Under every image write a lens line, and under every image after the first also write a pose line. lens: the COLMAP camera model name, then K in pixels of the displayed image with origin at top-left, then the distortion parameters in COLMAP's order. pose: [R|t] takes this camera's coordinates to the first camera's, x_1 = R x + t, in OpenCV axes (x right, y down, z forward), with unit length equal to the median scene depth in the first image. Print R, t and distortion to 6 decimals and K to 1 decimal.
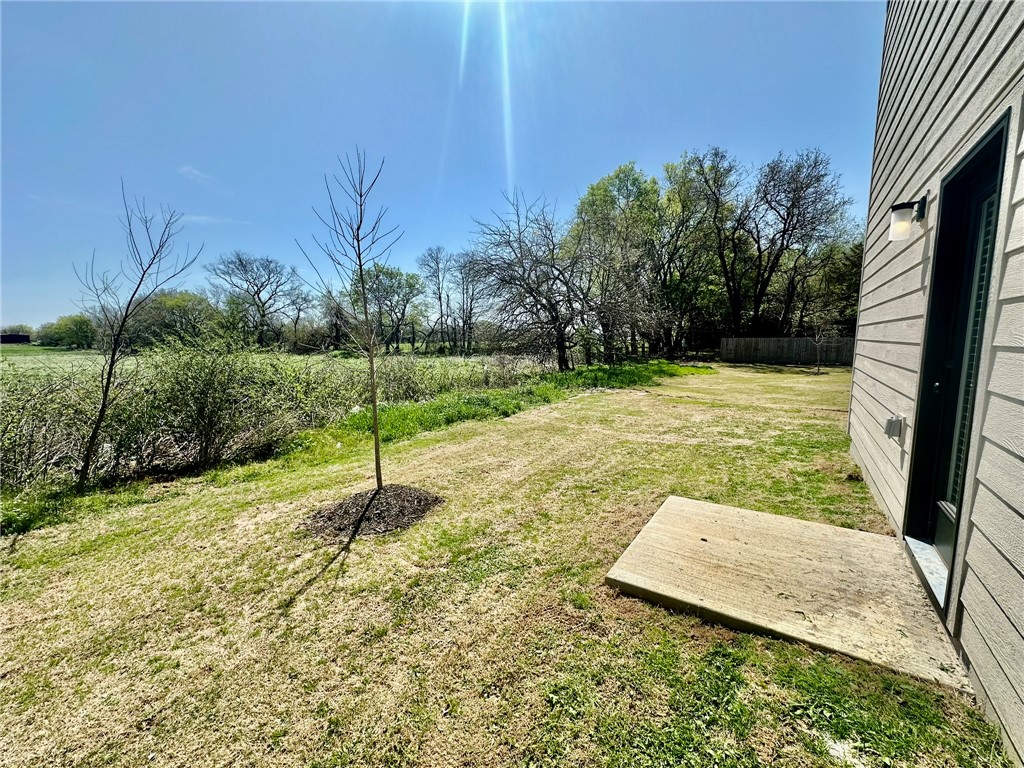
lens RADIAL K [[407.8, 0, 512.0], [0, 407.8, 384.0], [0, 0, 1]] dist [-0.002781, 0.000452]
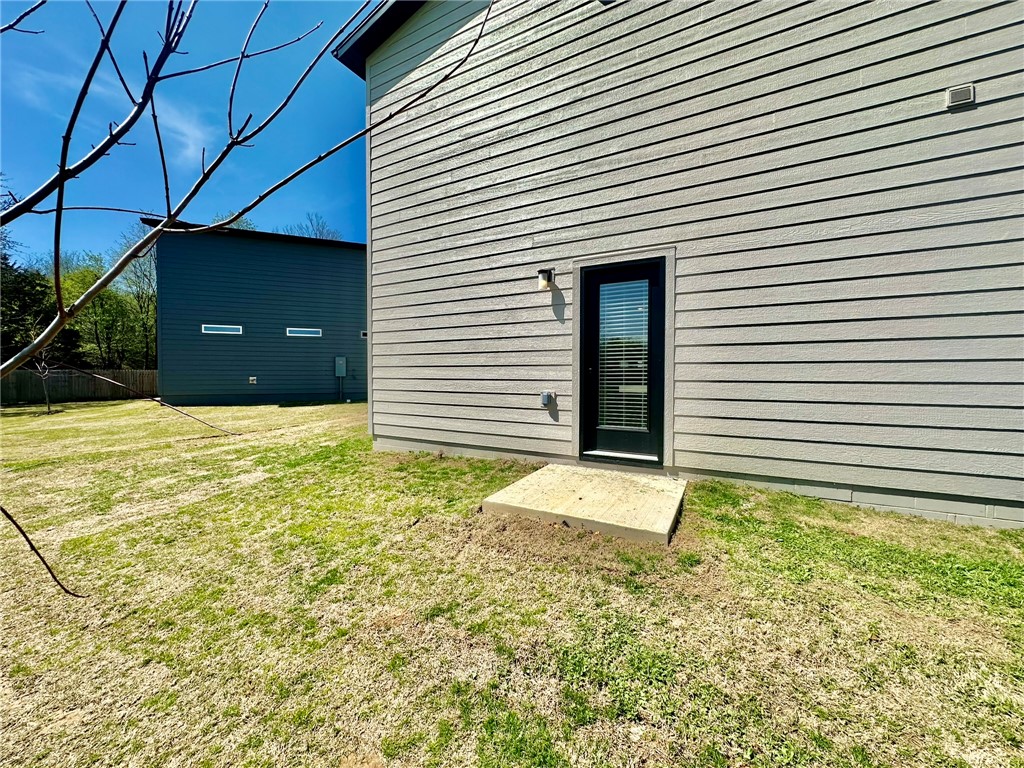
lens RADIAL K [[407.8, 0, 512.0], [0, 407.8, 384.0], [0, 0, 1]] dist [-0.002781, 0.000452]
pose [[-0.098389, -0.019870, 0.994950, -0.391387], [0.115847, 0.992774, 0.031283, -0.012437], [-0.988382, 0.118340, -0.095376, 0.688092]]
